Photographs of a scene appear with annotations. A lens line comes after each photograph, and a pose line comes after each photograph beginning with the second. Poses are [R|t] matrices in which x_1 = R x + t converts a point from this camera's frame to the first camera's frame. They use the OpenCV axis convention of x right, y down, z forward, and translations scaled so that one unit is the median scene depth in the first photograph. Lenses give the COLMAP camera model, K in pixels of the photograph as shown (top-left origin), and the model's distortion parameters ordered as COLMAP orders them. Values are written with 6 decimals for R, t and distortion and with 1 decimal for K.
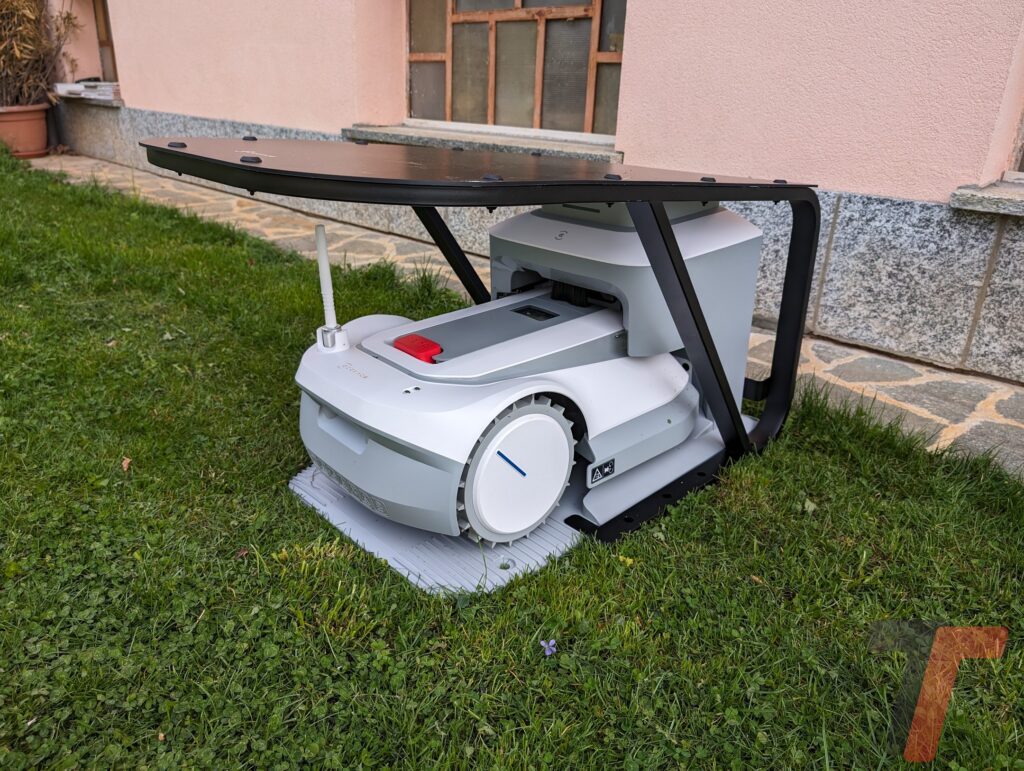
lens RADIAL K [[744.4, 0, 512.0], [0, 744.4, 385.5], [0, 0, 1]] dist [-0.005397, 0.001567]
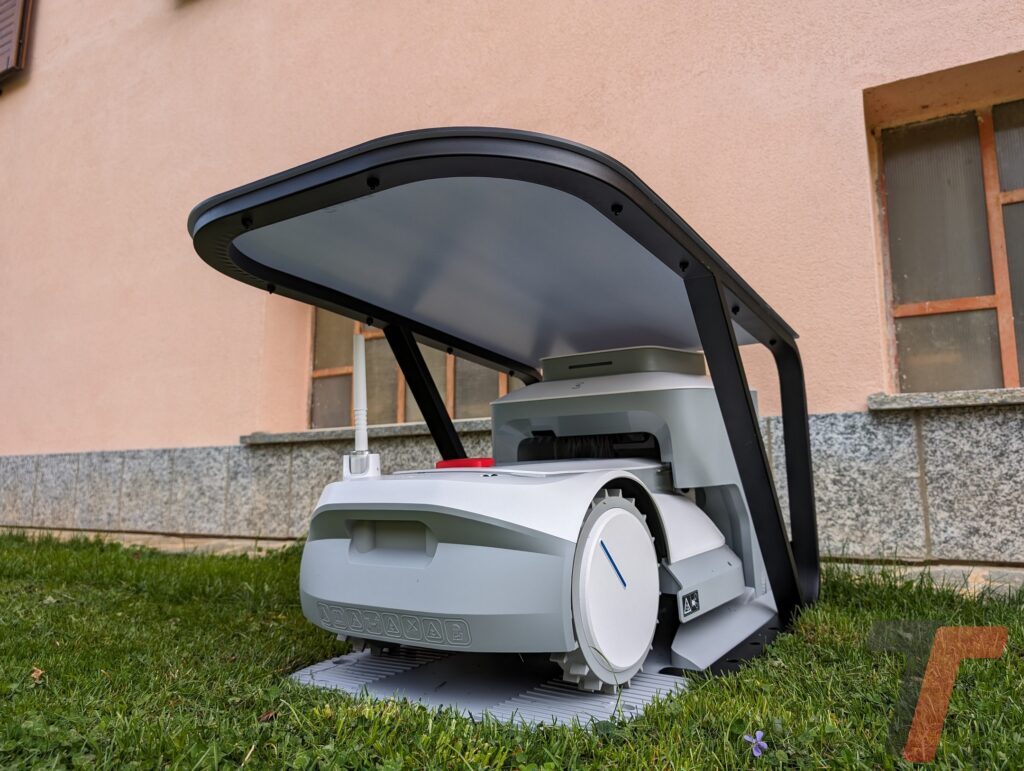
lens RADIAL K [[744.4, 0, 512.0], [0, 744.4, 385.5], [0, 0, 1]] dist [-0.005397, 0.001567]
pose [[0.970771, -0.004832, 0.239959, -0.194284], [0.128446, 0.855030, -0.502420, 0.212652], [-0.202744, 0.518556, 0.830659, 0.150431]]
